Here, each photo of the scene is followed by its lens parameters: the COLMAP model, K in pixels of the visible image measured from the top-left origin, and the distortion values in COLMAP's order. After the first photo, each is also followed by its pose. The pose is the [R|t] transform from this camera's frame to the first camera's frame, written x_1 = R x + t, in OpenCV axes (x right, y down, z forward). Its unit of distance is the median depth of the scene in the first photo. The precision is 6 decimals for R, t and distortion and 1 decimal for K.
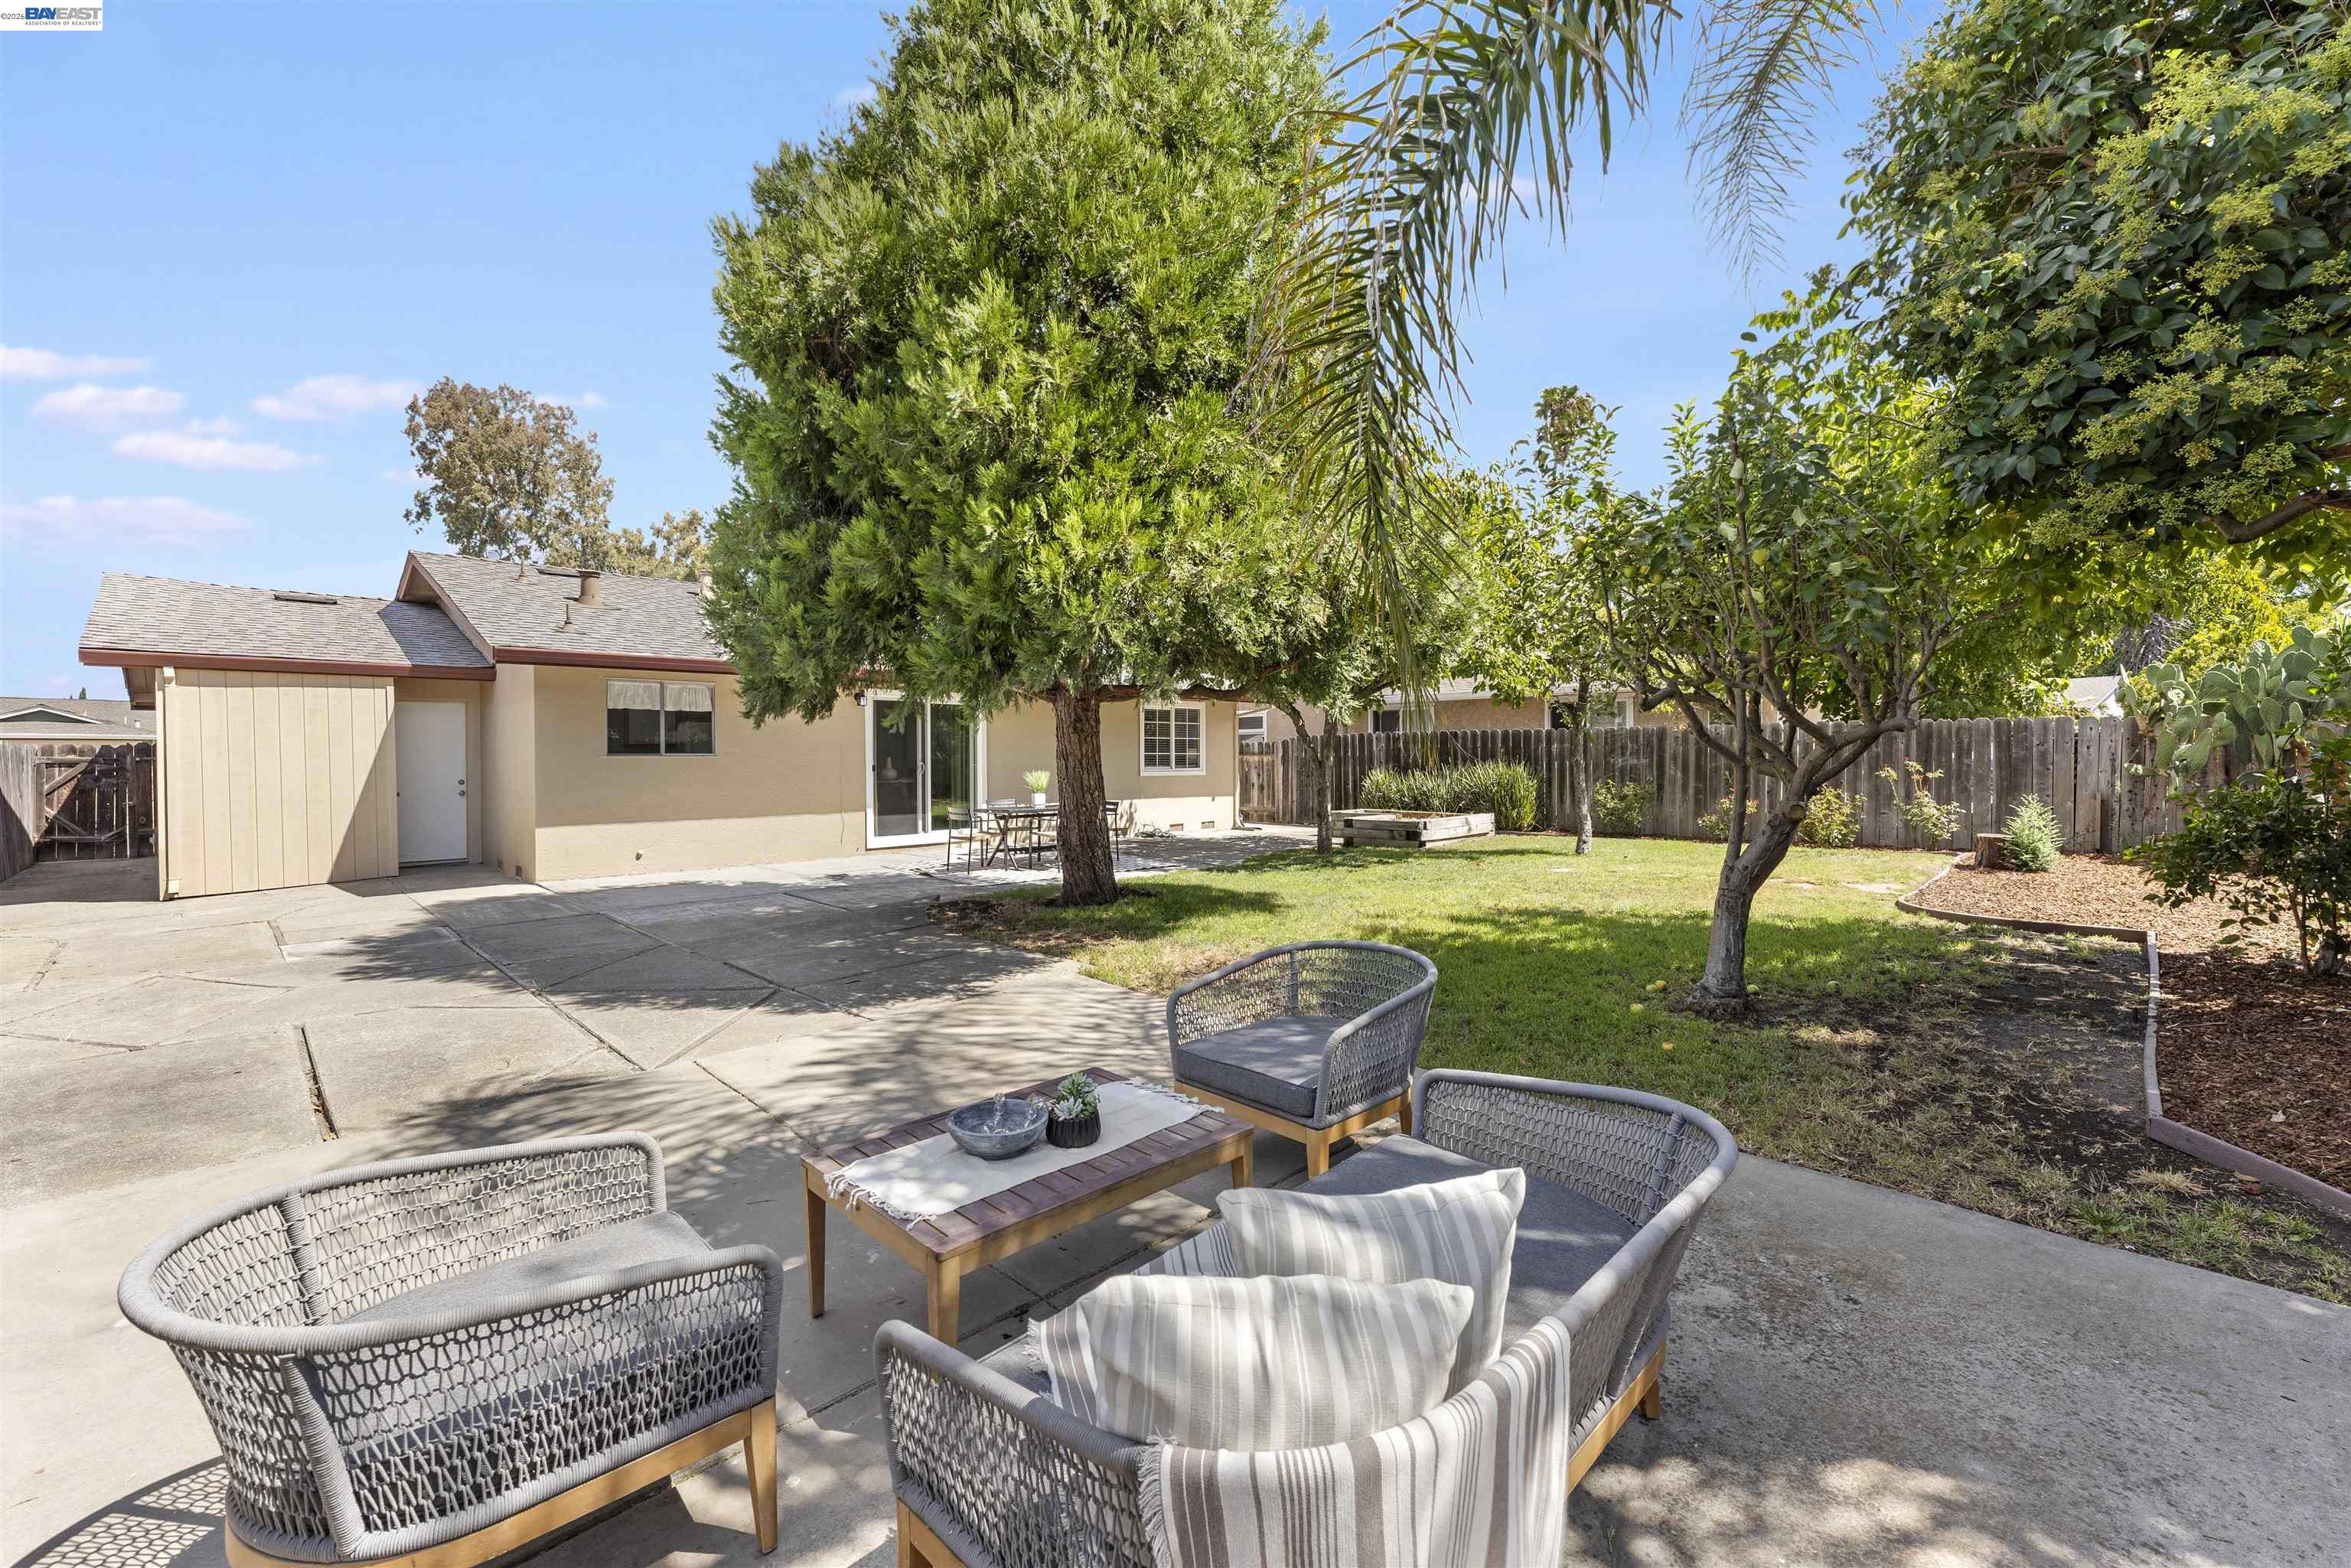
lens RADIAL K [[959.2, 0, 1171.8], [0, 959.2, 772.9], [0, 0, 1]] dist [-0.002029, 0.001145]
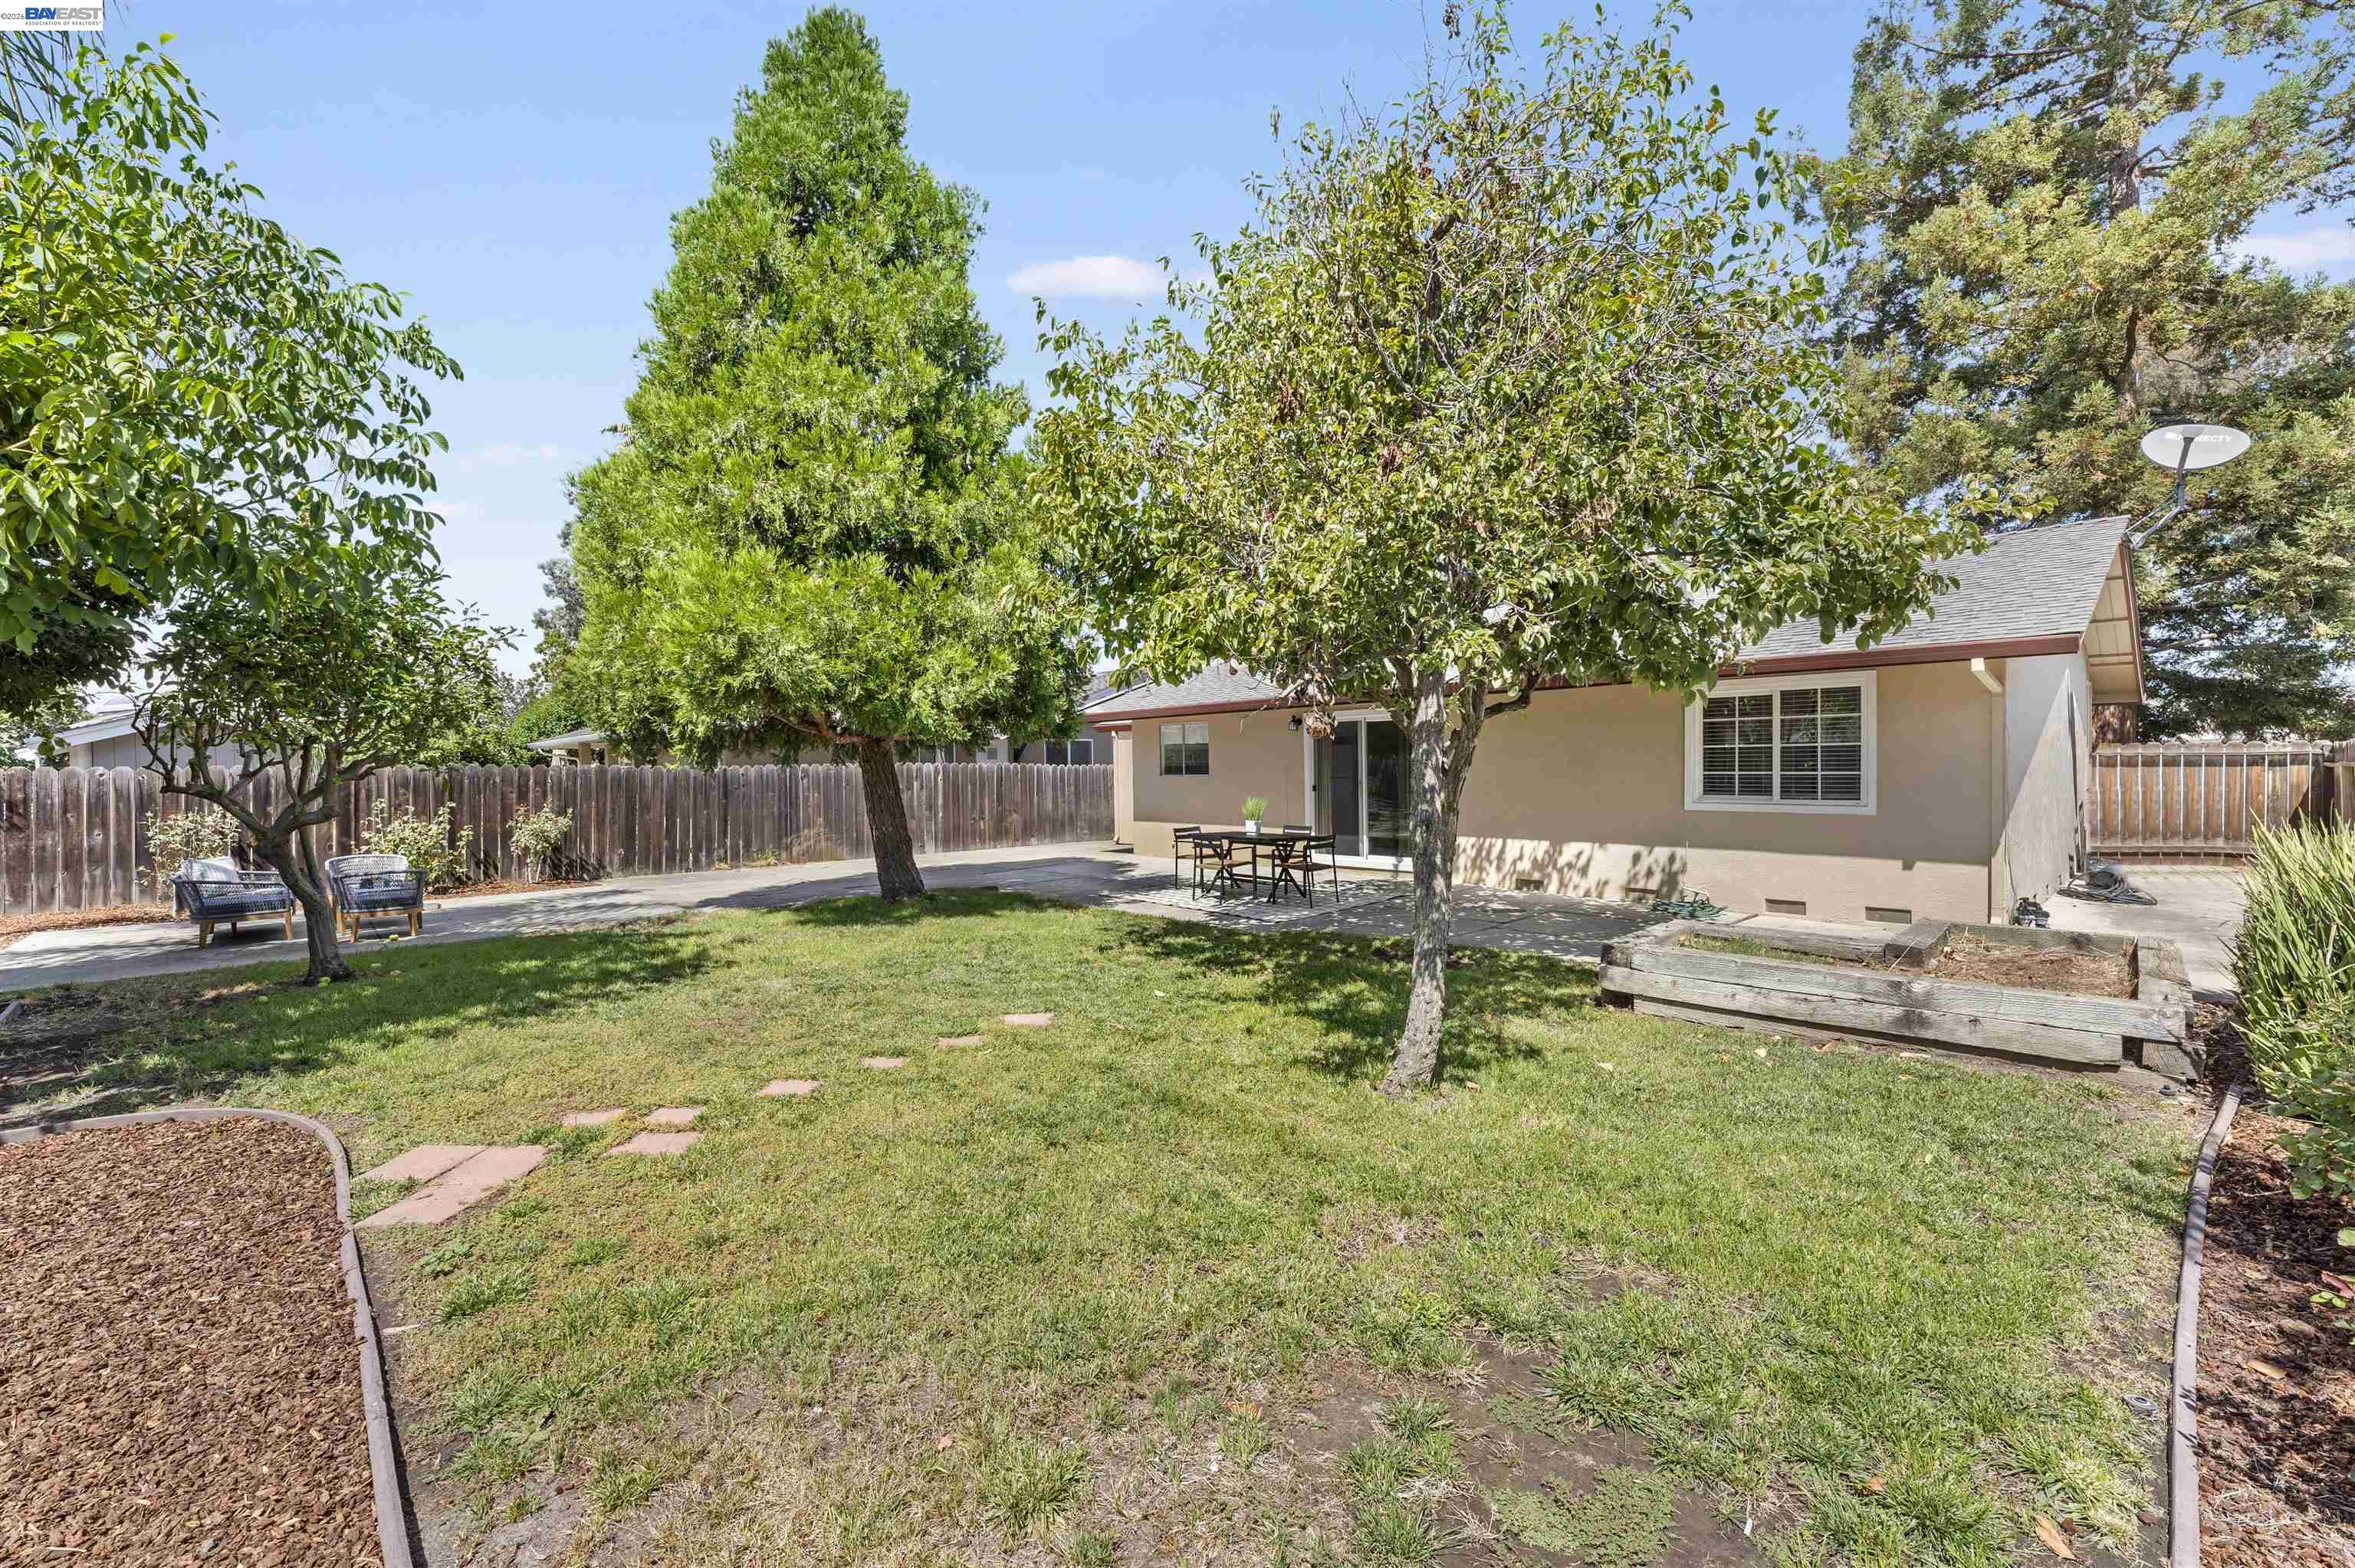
lens RADIAL K [[960.7, 0, 1176.8], [0, 960.7, 766.9], [0, 0, 1]] dist [-0.002029, 0.001145]
pose [[-0.036929, 0.005724, -0.999301, 0.585984], [0.000313, 0.999984, 0.005716, -0.027921], [0.999318, -0.000101, -0.036930, 0.702146]]
